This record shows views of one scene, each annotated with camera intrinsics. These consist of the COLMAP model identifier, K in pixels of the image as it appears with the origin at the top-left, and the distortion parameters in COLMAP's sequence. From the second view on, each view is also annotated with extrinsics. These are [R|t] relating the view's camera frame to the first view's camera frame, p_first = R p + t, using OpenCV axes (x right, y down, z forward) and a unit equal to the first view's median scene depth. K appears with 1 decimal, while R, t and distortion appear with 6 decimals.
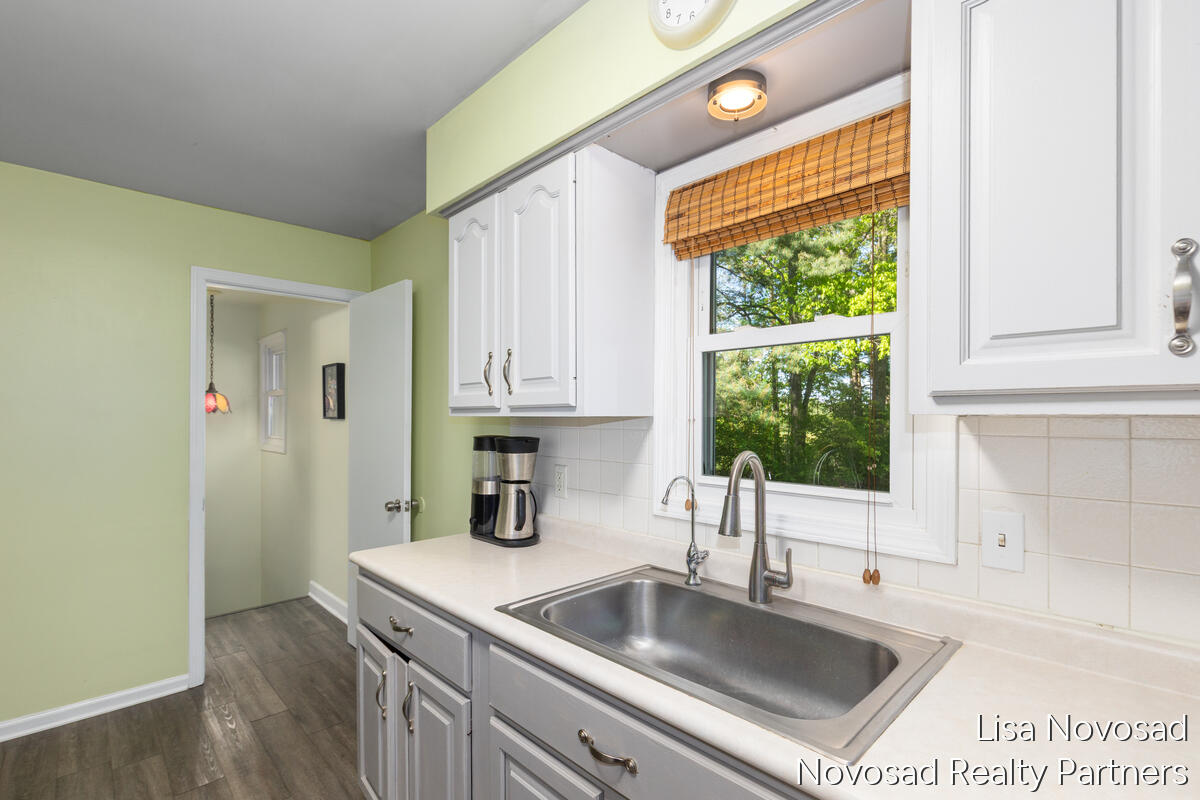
lens RADIAL K [[541.4, 0, 602.0], [0, 541.4, 417.9], [0, 0, 1]] dist [0.000014, -0.000039]
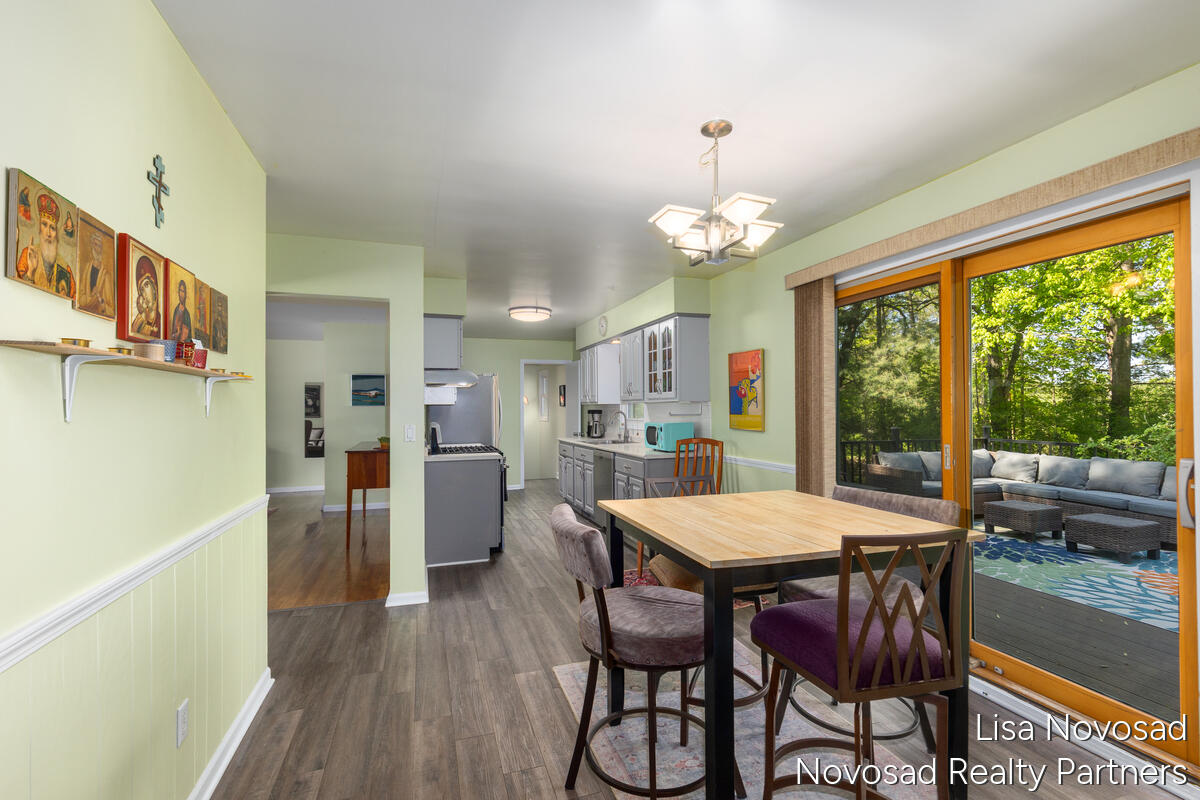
lens RADIAL K [[535.4, 0, 600.0], [0, 535.4, 400.0], [0, 0, 1]] dist [0.000467, 0.000096]
pose [[0.899195, -0.013157, -0.437350, 2.043231], [0.007507, 0.999865, -0.014646, 0.031091], [0.437483, 0.009887, 0.899172, -3.188525]]
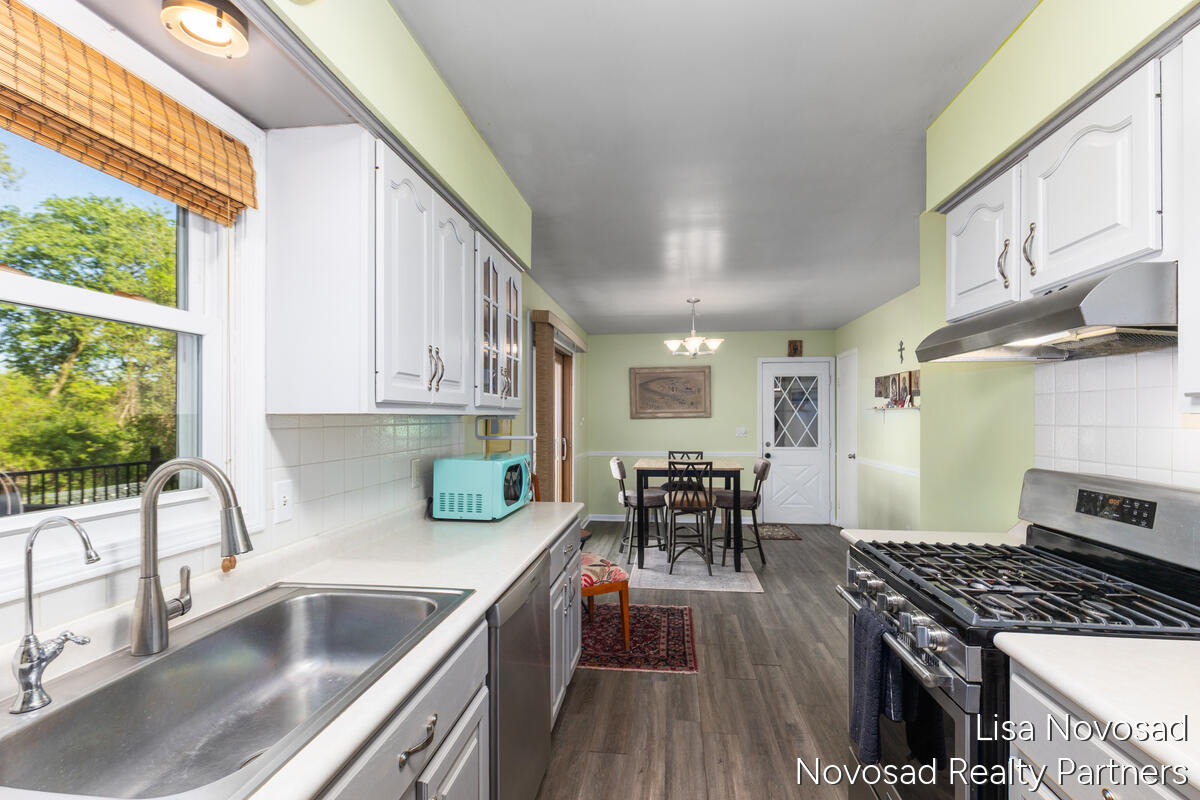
lens RADIAL K [[541.4, 0, 602.0], [0, 541.4, 417.9], [0, 0, 1]] dist [0.000014, -0.000039]
pose [[-0.618997, -0.001101, 0.785393, -0.704170], [-0.000199, 0.999999, 0.001244, 0.003262], [-0.785393, 0.000614, -0.618997, 0.950763]]
